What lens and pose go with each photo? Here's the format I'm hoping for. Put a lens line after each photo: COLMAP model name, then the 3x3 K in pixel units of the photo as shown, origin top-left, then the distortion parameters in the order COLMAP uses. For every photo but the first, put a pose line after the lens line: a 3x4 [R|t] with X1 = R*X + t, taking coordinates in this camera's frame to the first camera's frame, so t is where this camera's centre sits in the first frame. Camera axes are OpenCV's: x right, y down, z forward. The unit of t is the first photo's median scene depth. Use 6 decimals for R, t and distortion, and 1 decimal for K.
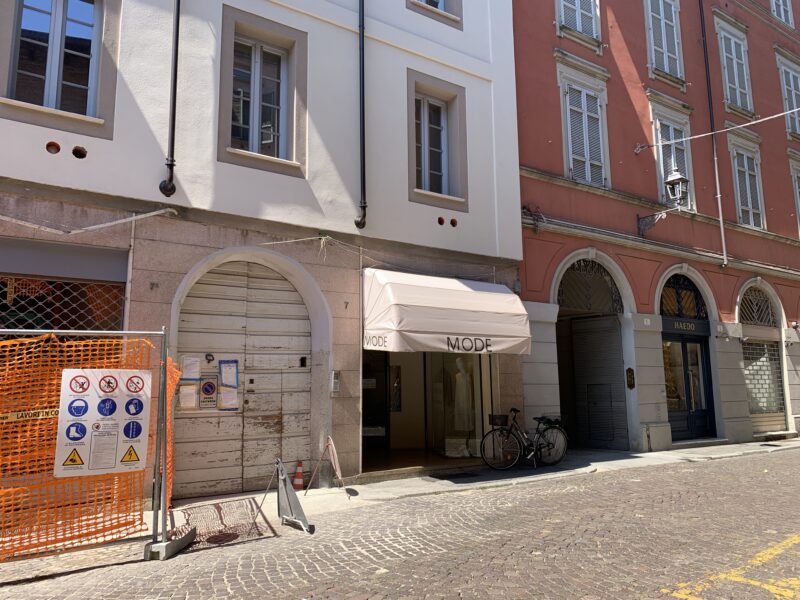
lens RADIAL K [[602.9, 0, 396.9], [0, 602.9, 294.4], [0, 0, 1]] dist [0.060440, -0.070914]
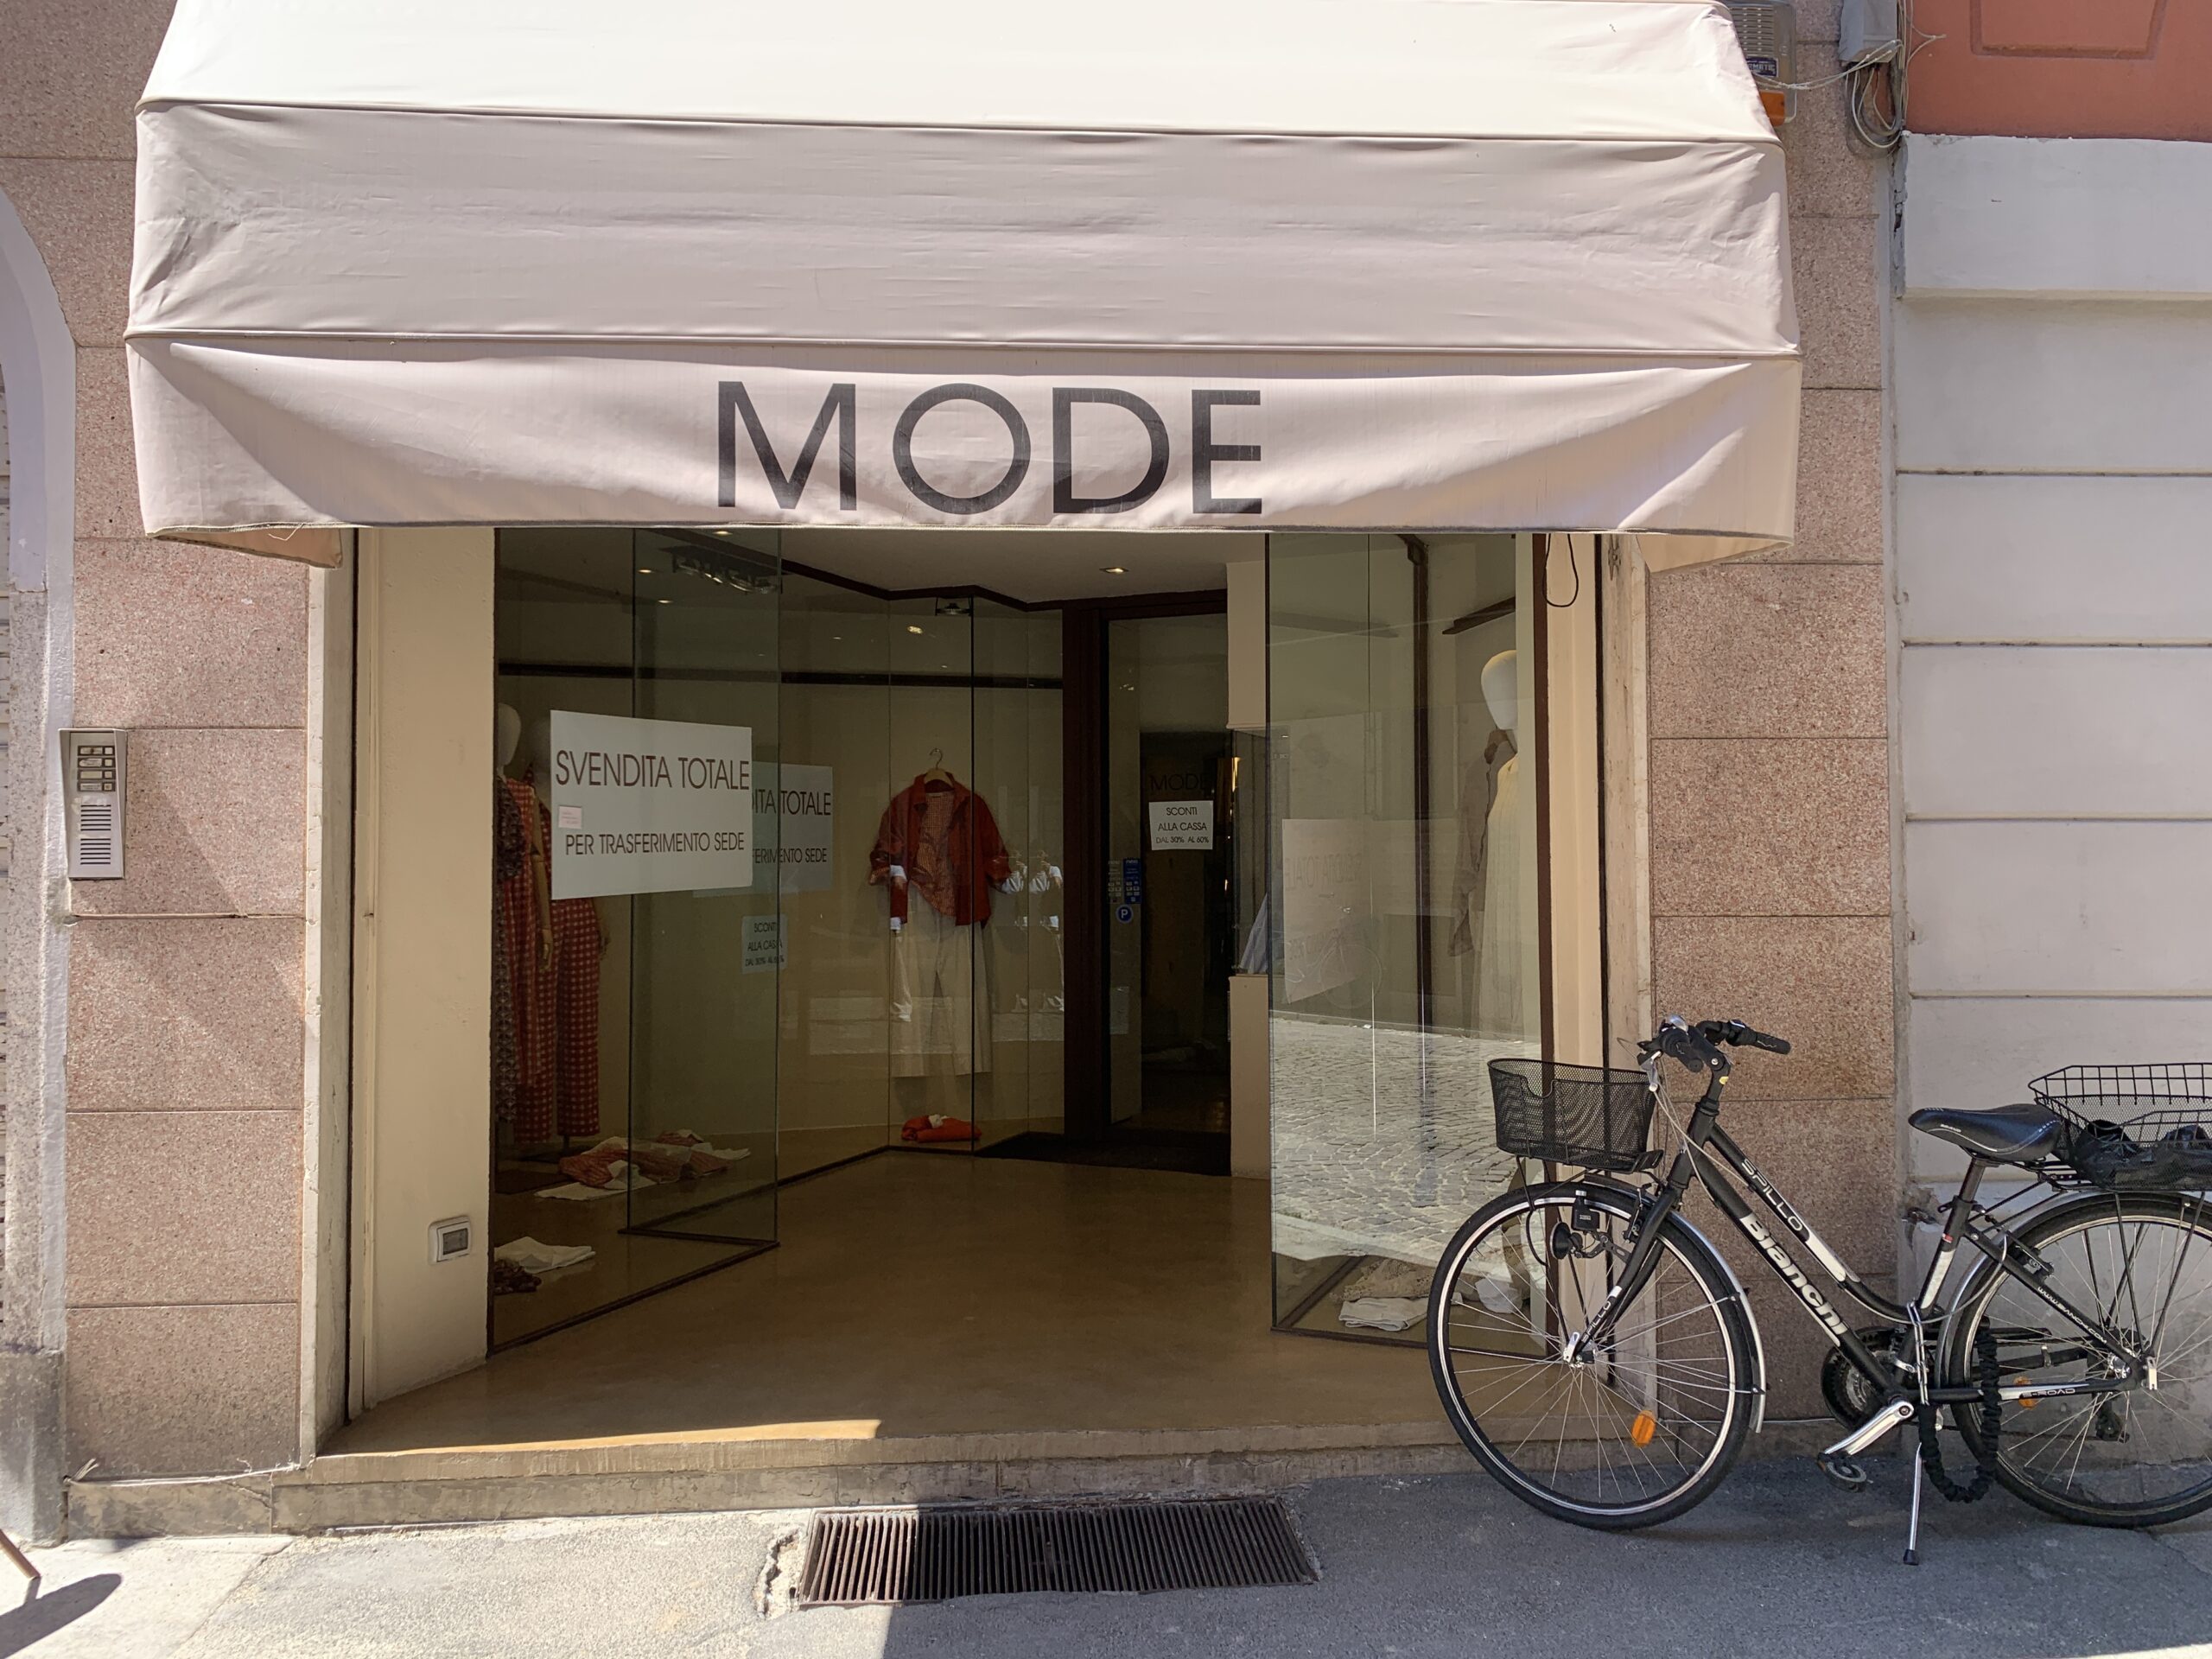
lens RADIAL K [[1667.1, 0, 1097.3], [0, 1667.1, 813.9], [0, 0, 1]] dist [0.060440, -0.070914]
pose [[0.869350, -0.010359, -0.494088, 0.281065], [0.073811, 0.991288, 0.109089, 0.115624], [0.488653, -0.131306, 0.862541, 0.744390]]
